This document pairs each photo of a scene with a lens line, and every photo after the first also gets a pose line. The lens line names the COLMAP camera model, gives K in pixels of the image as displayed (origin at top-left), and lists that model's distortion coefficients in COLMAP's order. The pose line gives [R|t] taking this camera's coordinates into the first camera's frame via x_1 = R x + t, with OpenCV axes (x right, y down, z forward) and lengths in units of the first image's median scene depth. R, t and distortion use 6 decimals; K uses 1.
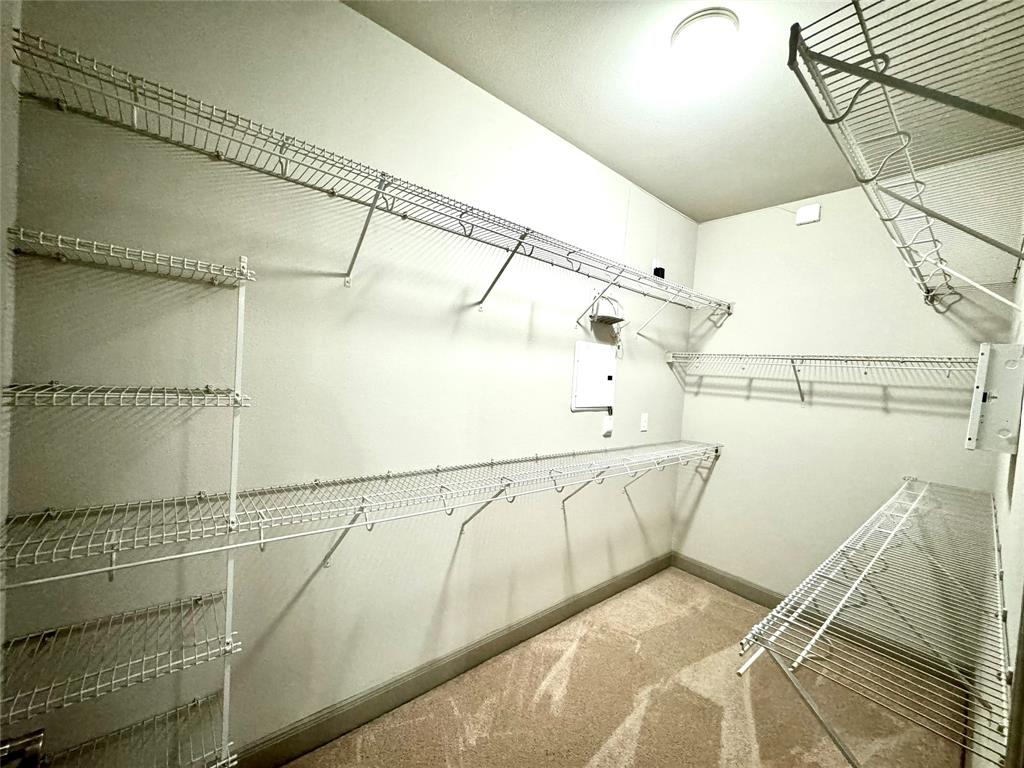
lens RADIAL K [[405.6, 0, 512.0], [0, 405.6, 384.0], [0, 0, 1]] dist [0.000014, 0.000432]
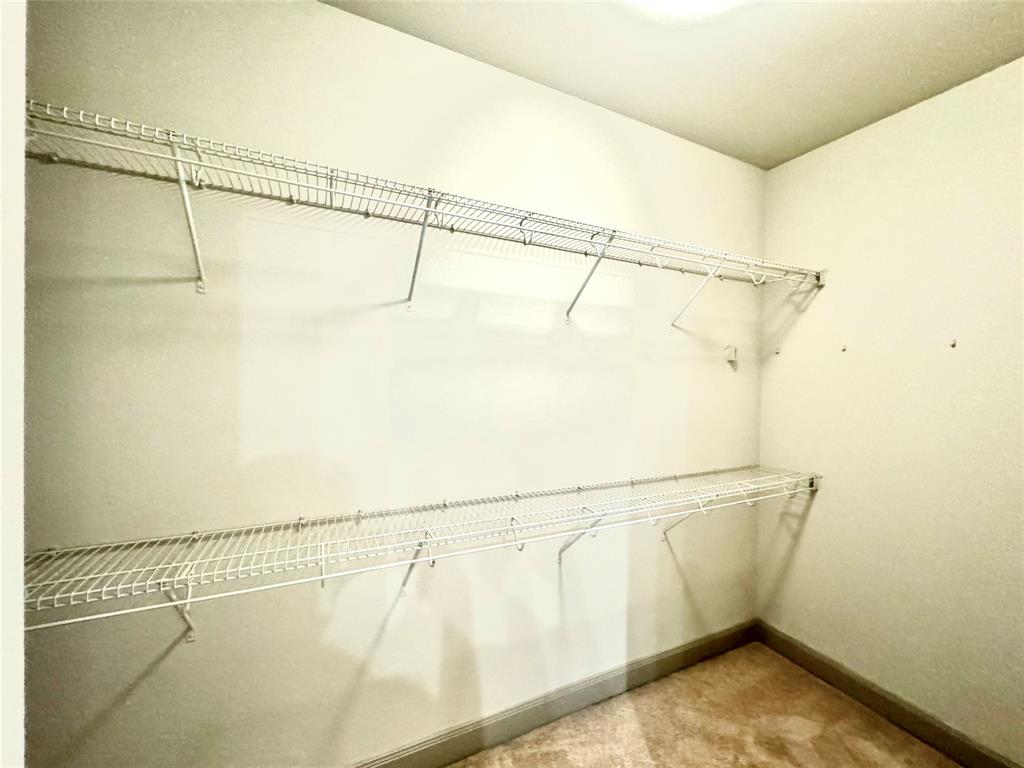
lens RADIAL K [[426.7, 0, 512.0], [0, 426.7, 384.0], [0, 0, 1]] dist [-0.005825, -0.000168]
pose [[0.969803, -0.058141, -0.236860, 0.123702], [0.048076, 0.997687, -0.048057, 0.005431], [0.239106, 0.035219, 0.970355, 0.103895]]
